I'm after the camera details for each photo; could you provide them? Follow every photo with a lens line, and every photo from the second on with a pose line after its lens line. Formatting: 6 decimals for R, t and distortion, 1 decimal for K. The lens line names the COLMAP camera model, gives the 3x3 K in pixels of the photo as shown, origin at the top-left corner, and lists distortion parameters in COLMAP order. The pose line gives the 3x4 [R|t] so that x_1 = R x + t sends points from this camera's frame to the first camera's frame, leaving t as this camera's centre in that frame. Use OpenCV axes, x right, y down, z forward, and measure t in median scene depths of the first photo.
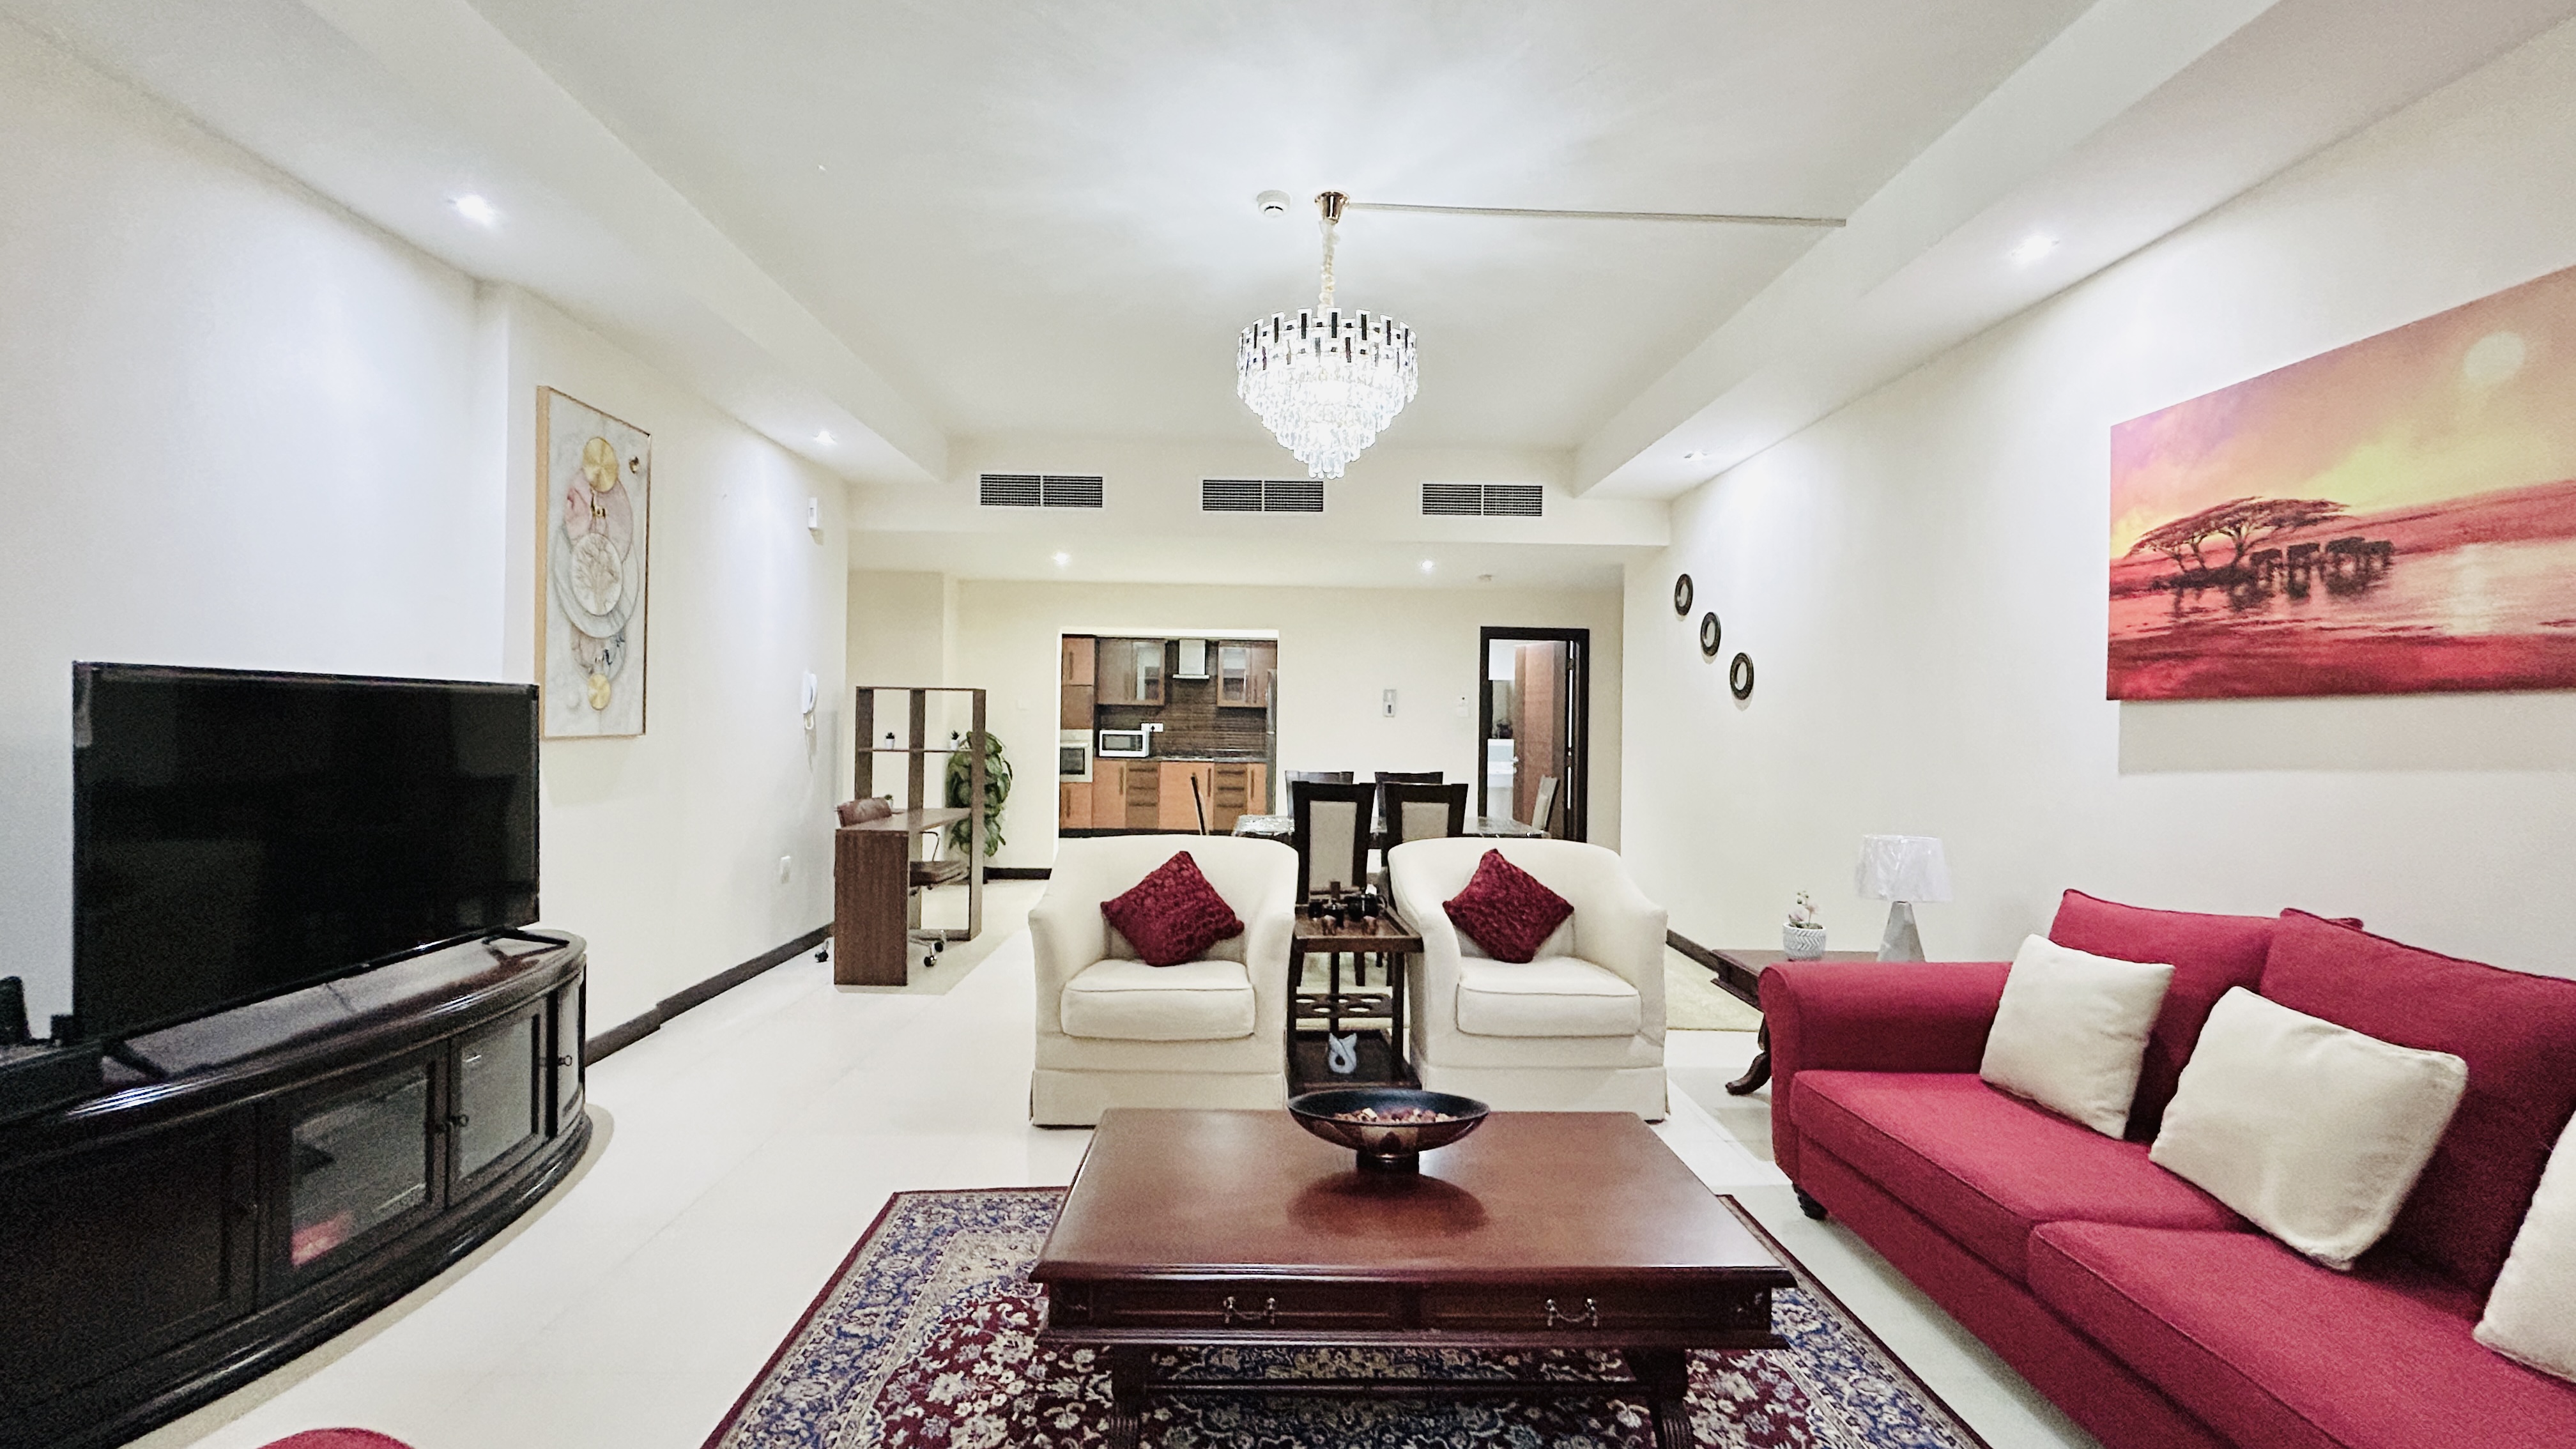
lens RADIAL K [[1037.4, 0, 1288.0], [0, 1037.4, 724.5], [0, 0, 1]] dist [-0.001076, -0.000134]
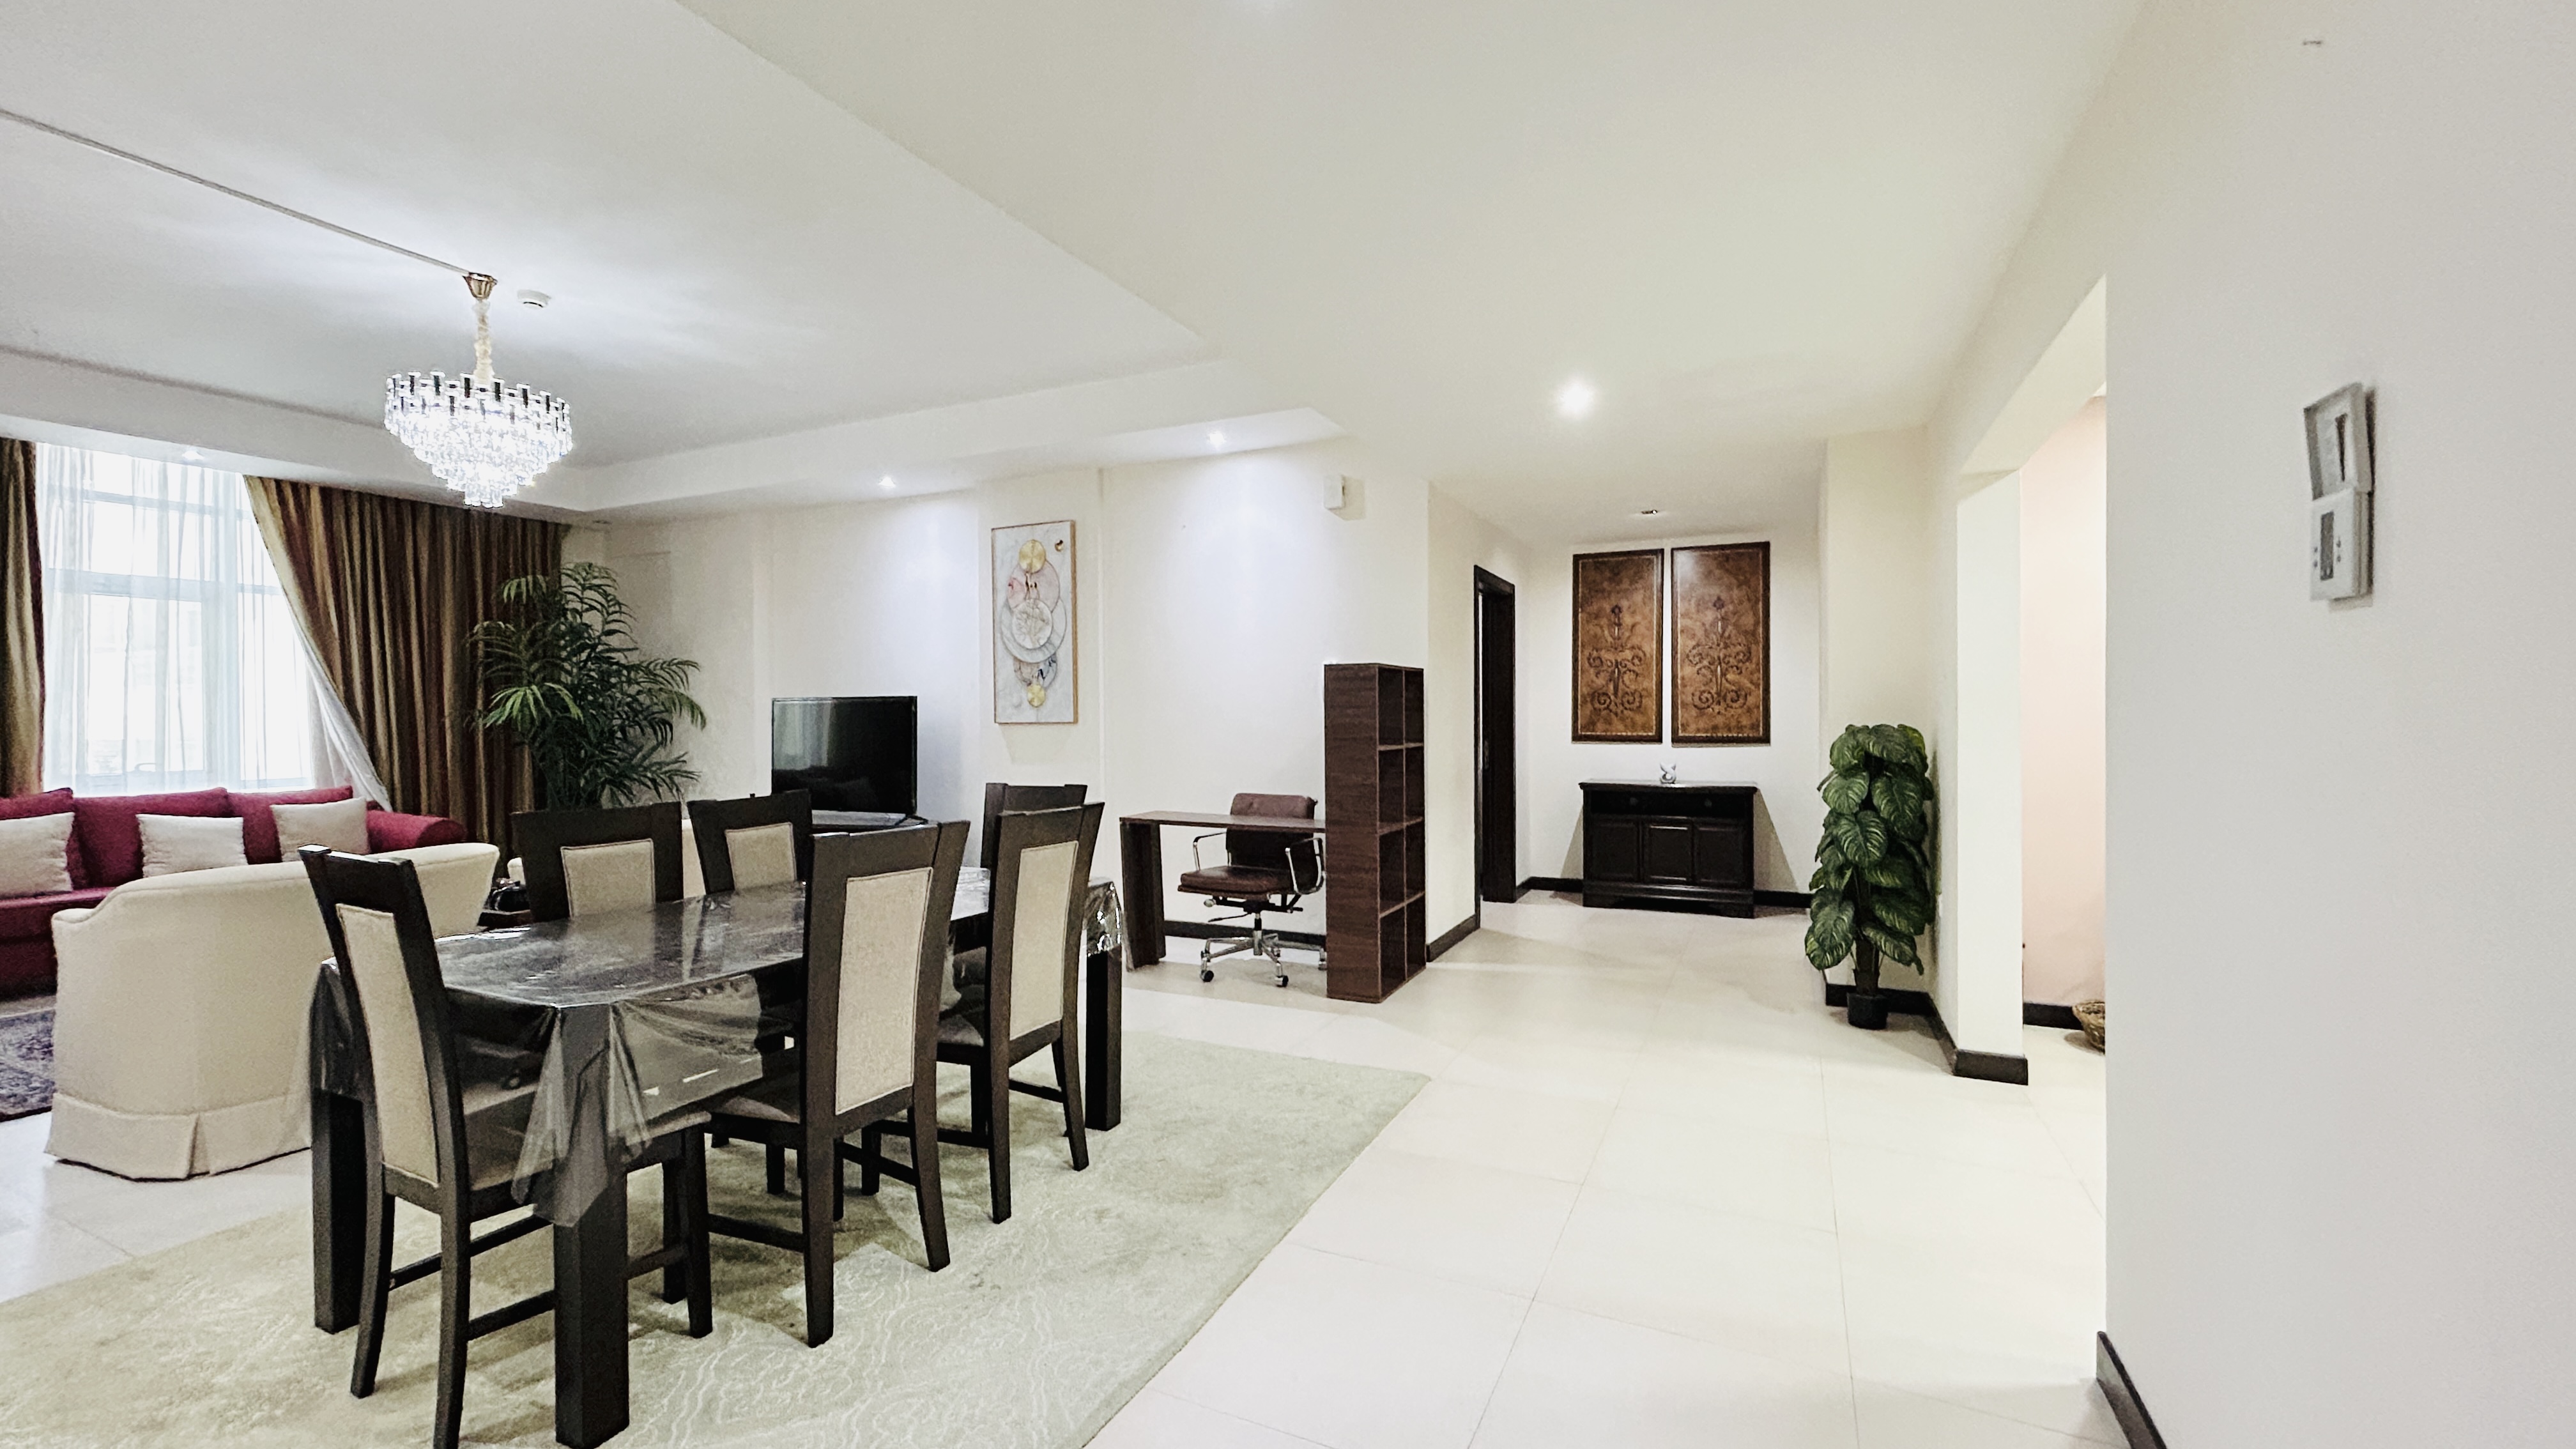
lens RADIAL K [[1037.4, 0, 1288.0], [0, 1037.4, 724.5], [0, 0, 1]] dist [-0.001076, -0.000134]
pose [[-0.454648, -0.003288, -0.890665, 0.385514], [-0.005803, 0.999983, -0.000729, 0.008023], [0.890653, 0.004837, -0.454659, 1.338659]]
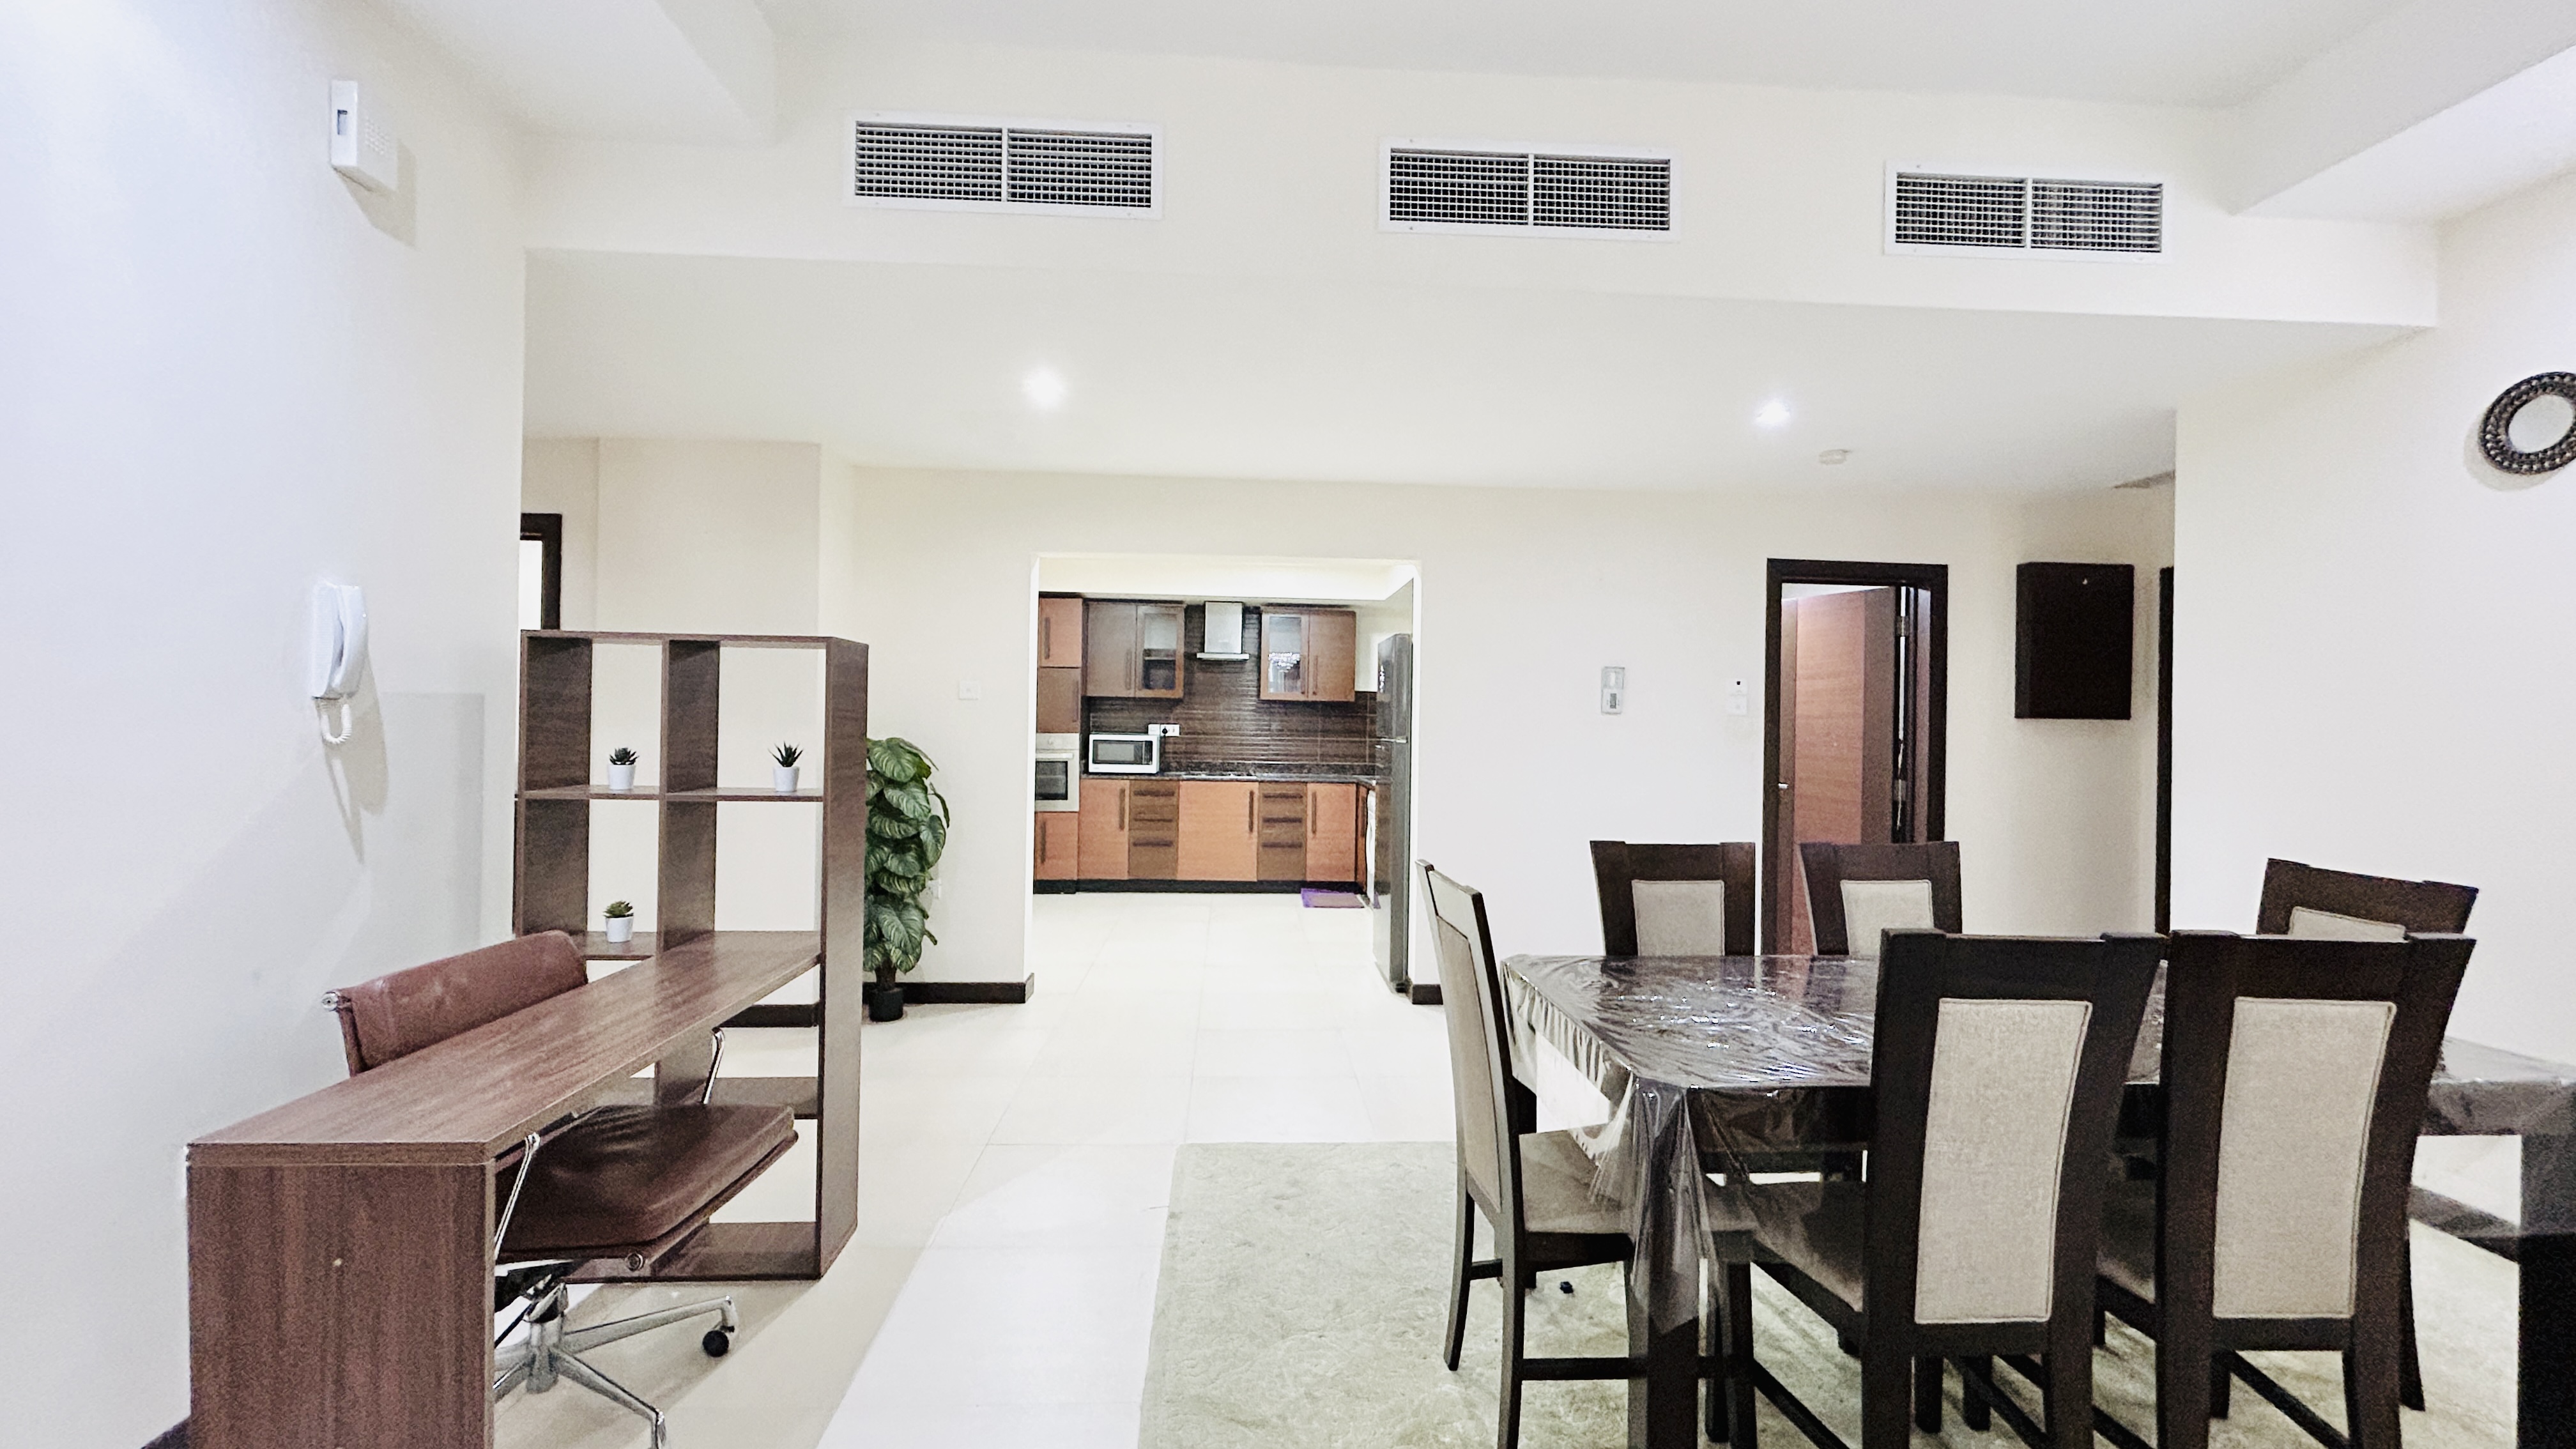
lens RADIAL K [[1037.4, 0, 1288.0], [0, 1037.4, 724.5], [0, 0, 1]] dist [-0.001076, -0.000134]
pose [[0.999395, 0.003492, 0.034595, -0.137593], [-0.003499, 0.999994, 0.000141, -0.002343], [-0.034595, -0.000262, 0.999401, 0.579964]]
